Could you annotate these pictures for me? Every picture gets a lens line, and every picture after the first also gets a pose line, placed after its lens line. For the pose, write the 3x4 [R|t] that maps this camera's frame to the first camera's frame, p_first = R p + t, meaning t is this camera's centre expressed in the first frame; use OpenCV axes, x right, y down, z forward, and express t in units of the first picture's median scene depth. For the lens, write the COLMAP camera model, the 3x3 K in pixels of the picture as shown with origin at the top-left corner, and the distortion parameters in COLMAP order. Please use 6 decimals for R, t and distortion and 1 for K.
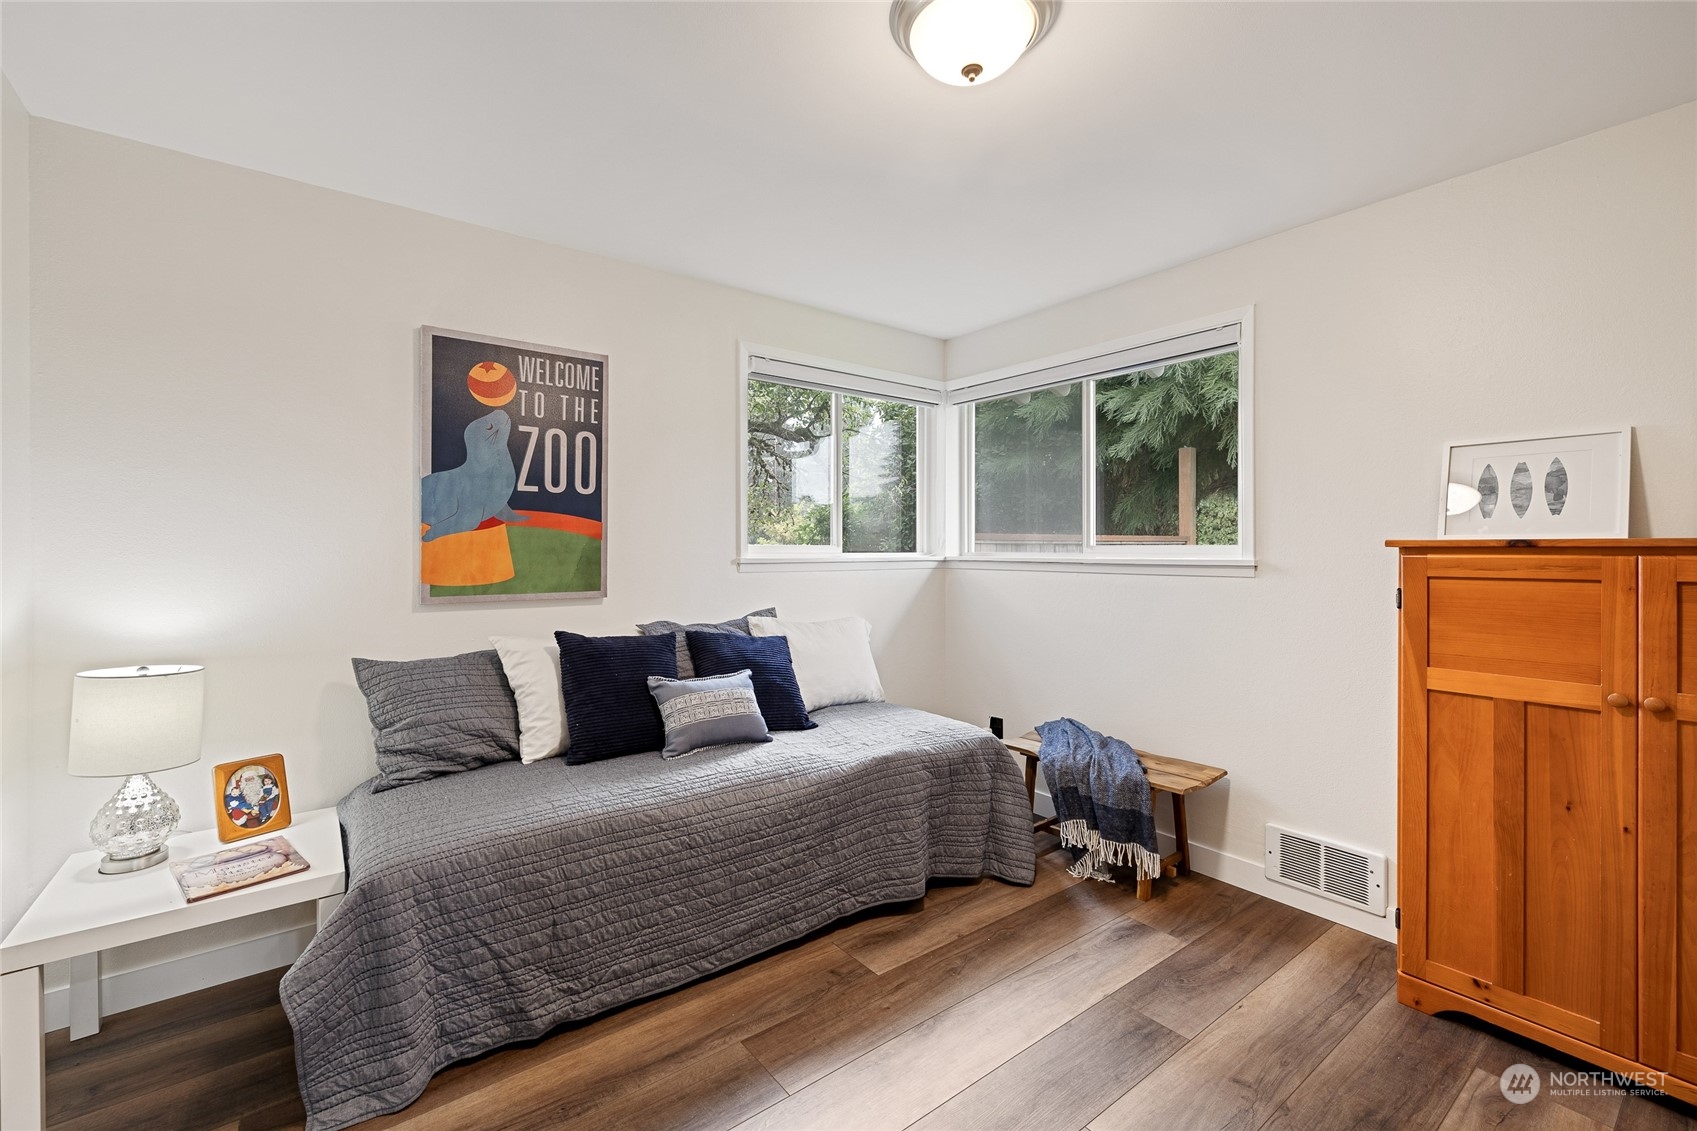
lens RADIAL K [[720.2, 0, 847.2], [0, 720.2, 554.5], [0, 0, 1]] dist [0.004149, 0.000460]
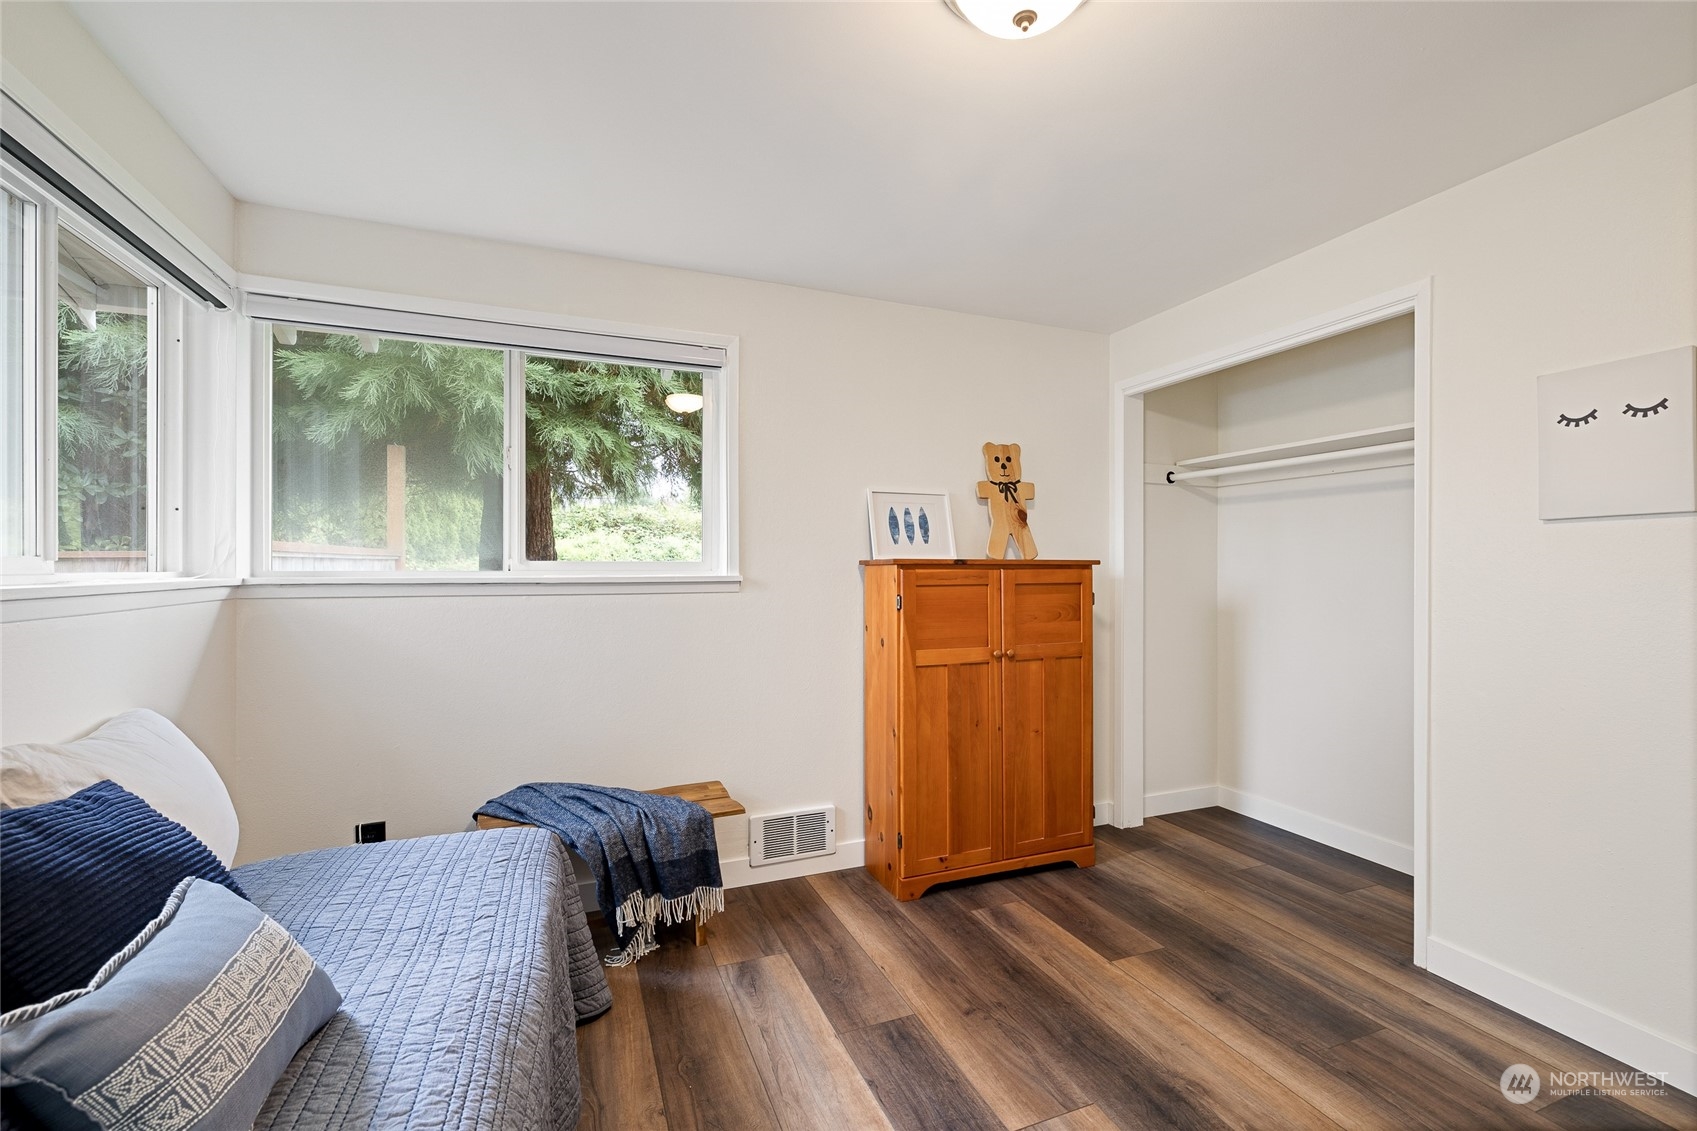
lens RADIAL K [[720.2, 0, 847.4], [0, 720.2, 566.7], [0, 0, 1]] dist [0.004149, 0.000460]
pose [[0.266352, -0.004125, 0.963867, -0.549363], [0.006321, 0.999977, 0.002533, -0.009836], [-0.963855, 0.005418, 0.266371, 0.726465]]
